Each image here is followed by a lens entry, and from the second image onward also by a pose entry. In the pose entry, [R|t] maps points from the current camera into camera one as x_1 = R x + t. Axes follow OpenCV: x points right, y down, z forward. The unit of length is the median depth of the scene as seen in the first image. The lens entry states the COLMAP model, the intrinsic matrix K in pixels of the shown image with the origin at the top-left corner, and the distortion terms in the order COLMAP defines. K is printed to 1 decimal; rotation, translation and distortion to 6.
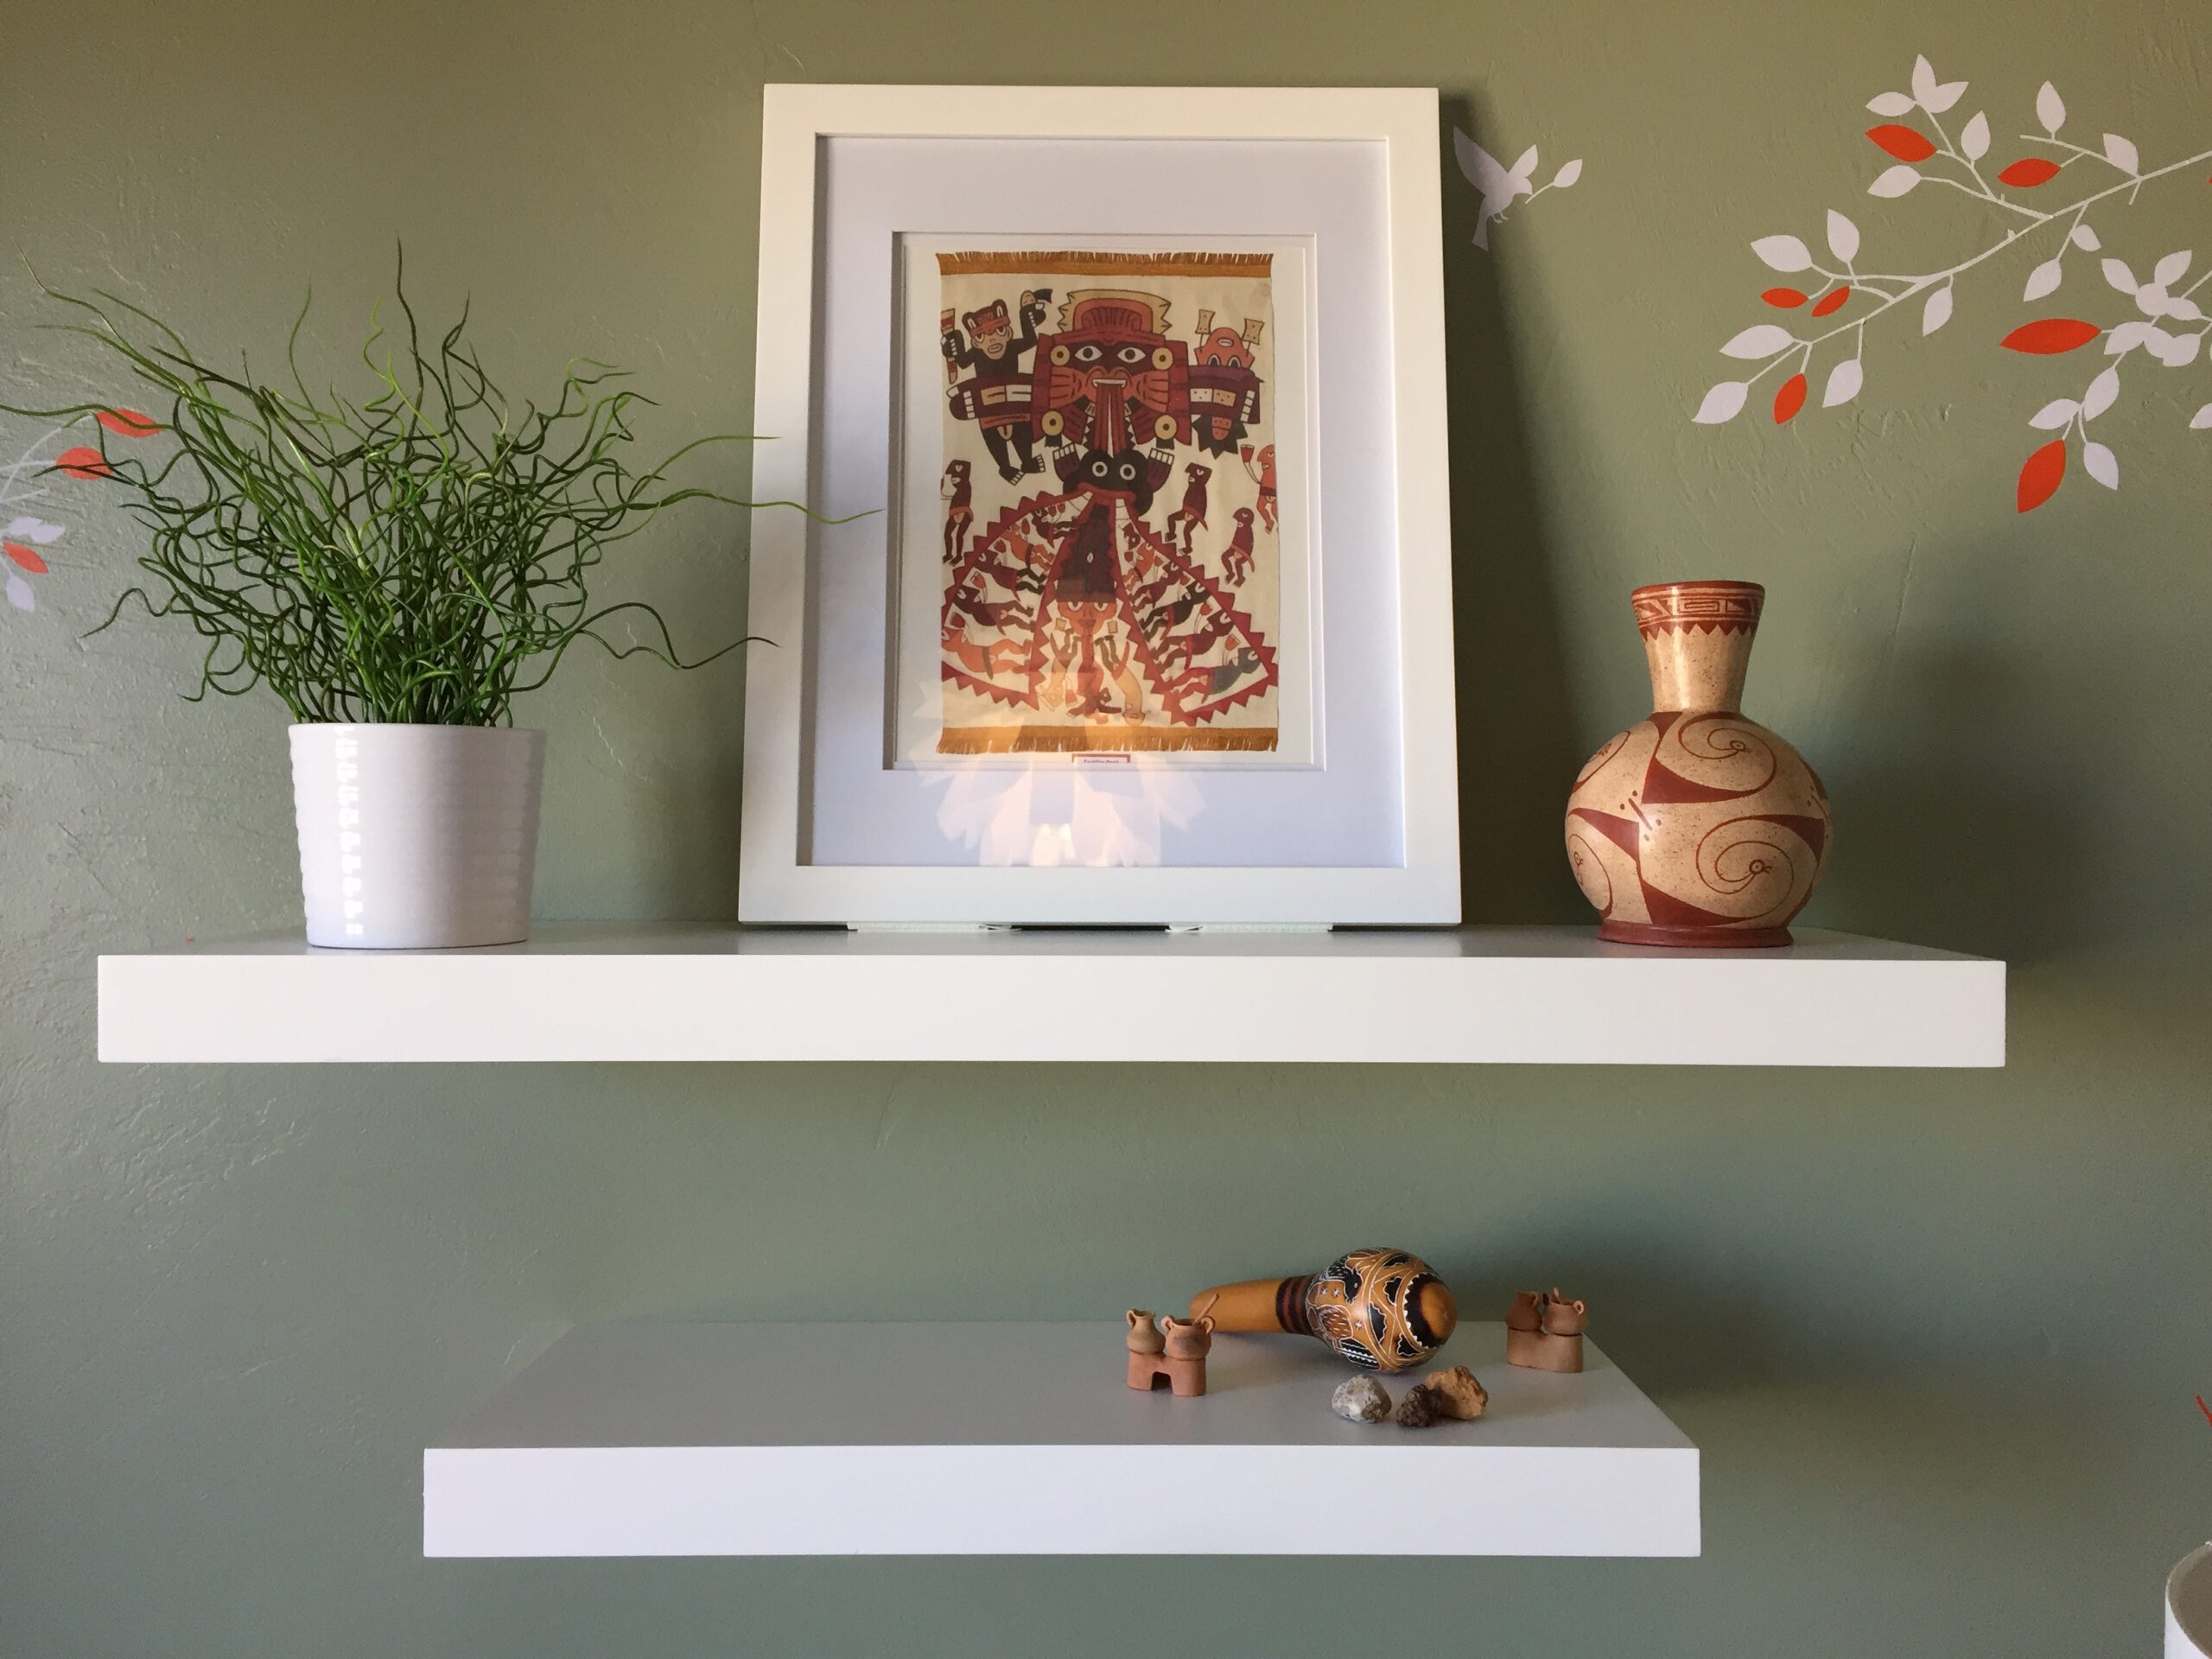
lens RADIAL K [[1869.7, 0, 1106.0], [0, 1869.7, 829.5], [0, 0, 1]] dist [0.085899, -0.122624]
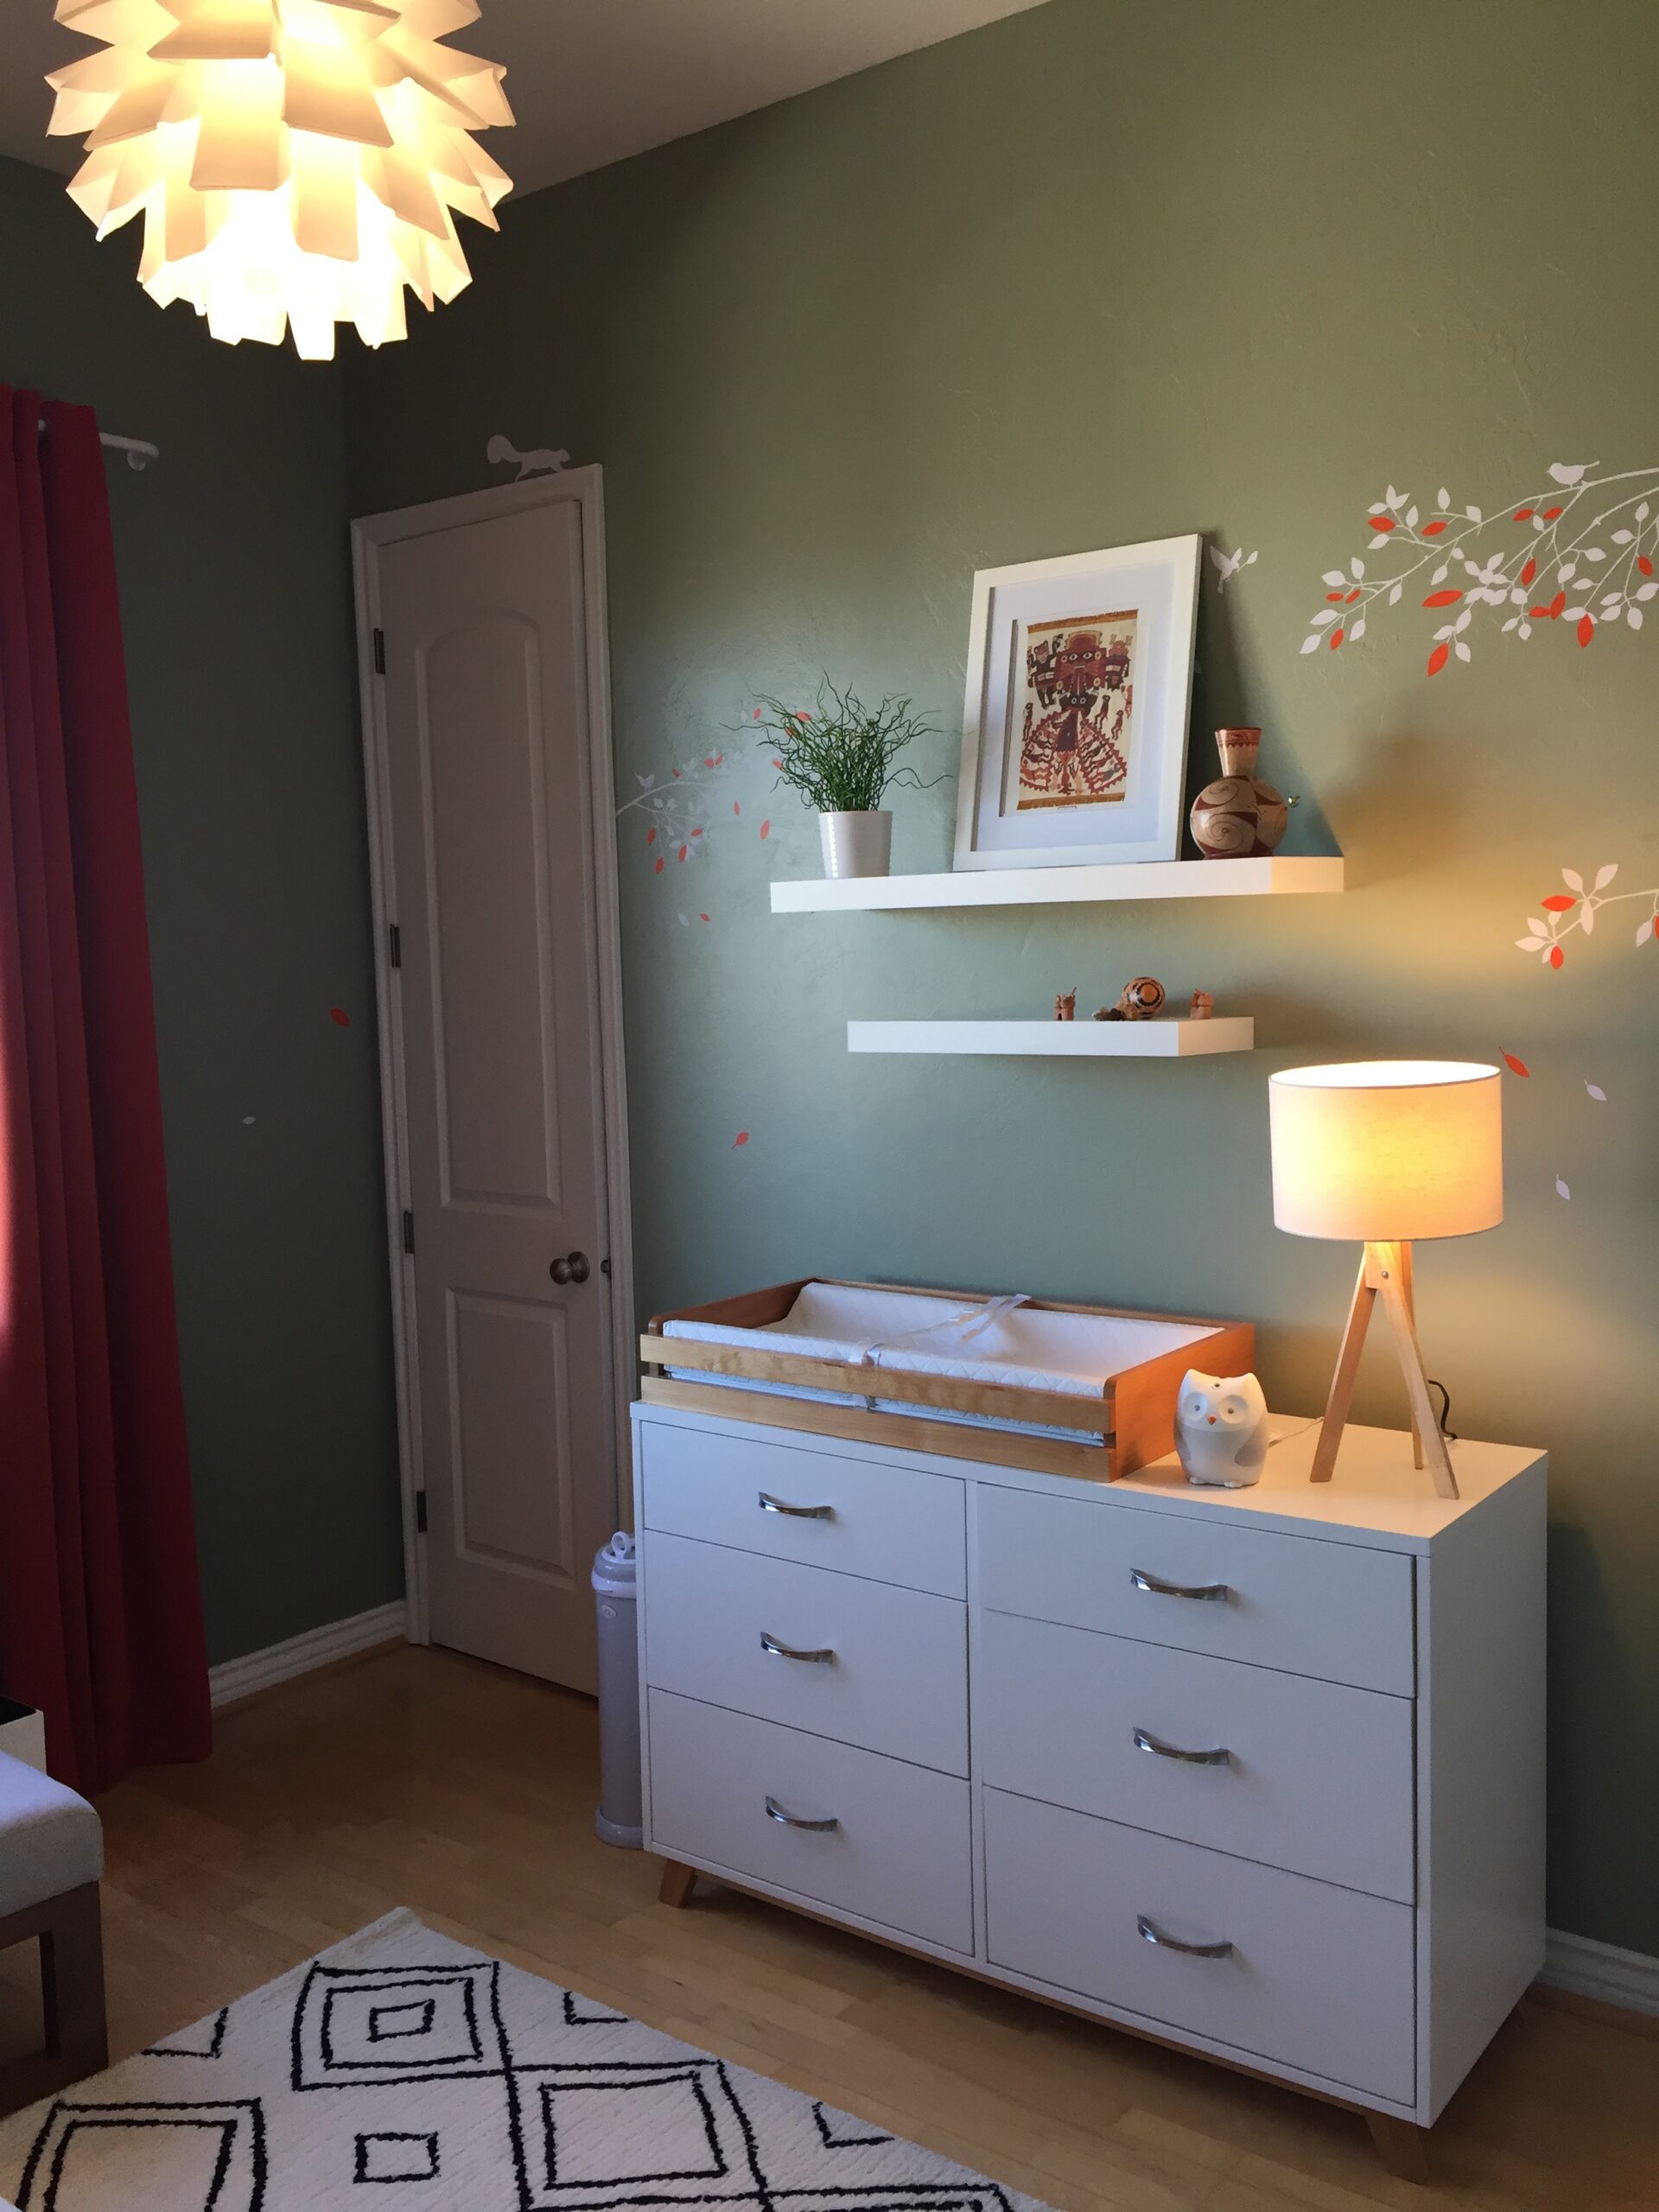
lens RADIAL K [[1869.7, 0, 832.6], [0, 1869.7, 1128.4], [0, 0, 1]] dist [0.085899, -0.122624]
pose [[0.797909, 0.037174, -0.601630, 1.390841], [0.029437, 0.994503, 0.100489, 0.142686], [0.602058, -0.097891, 0.792429, -1.448489]]
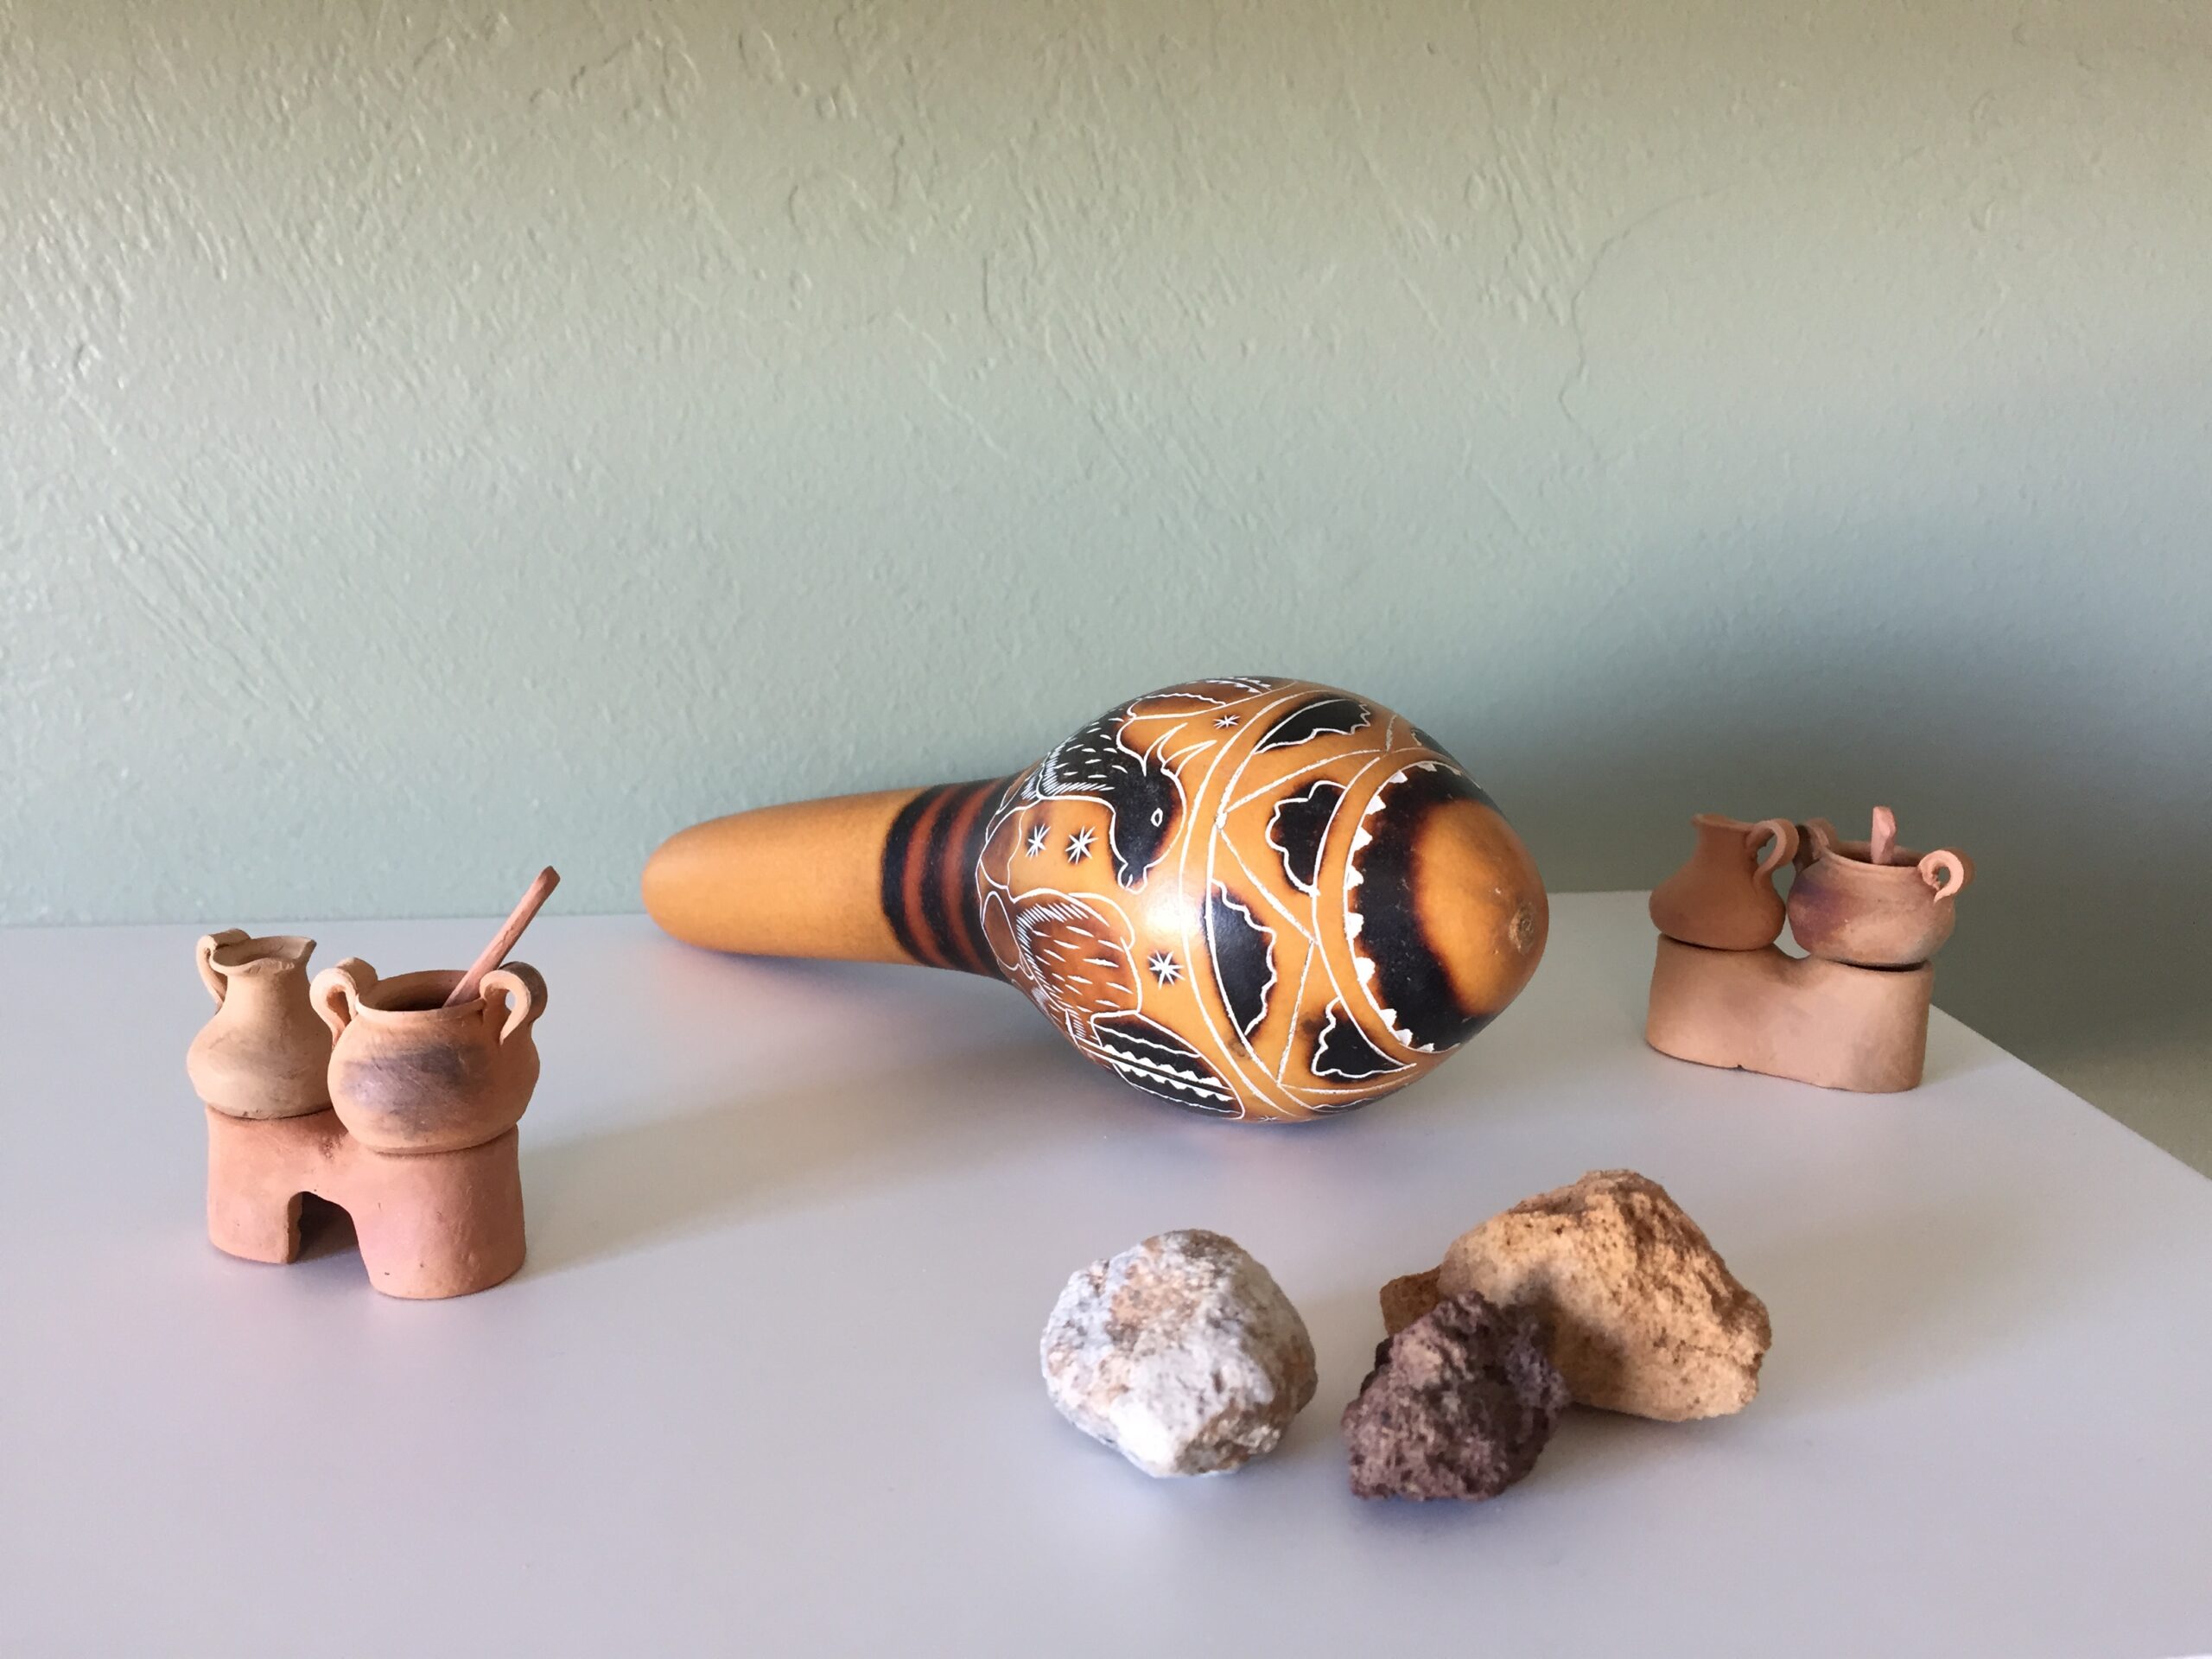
lens RADIAL K [[1869.7, 0, 1106.0], [0, 1869.7, 829.5], [0, 0, 1]] dist [0.085899, -0.122624]
pose [[0.993958, -0.016705, 0.108485, 0.090606], [-0.012243, 0.965311, 0.260817, 0.163764], [-0.109079, -0.260569, 0.959274, 0.696703]]
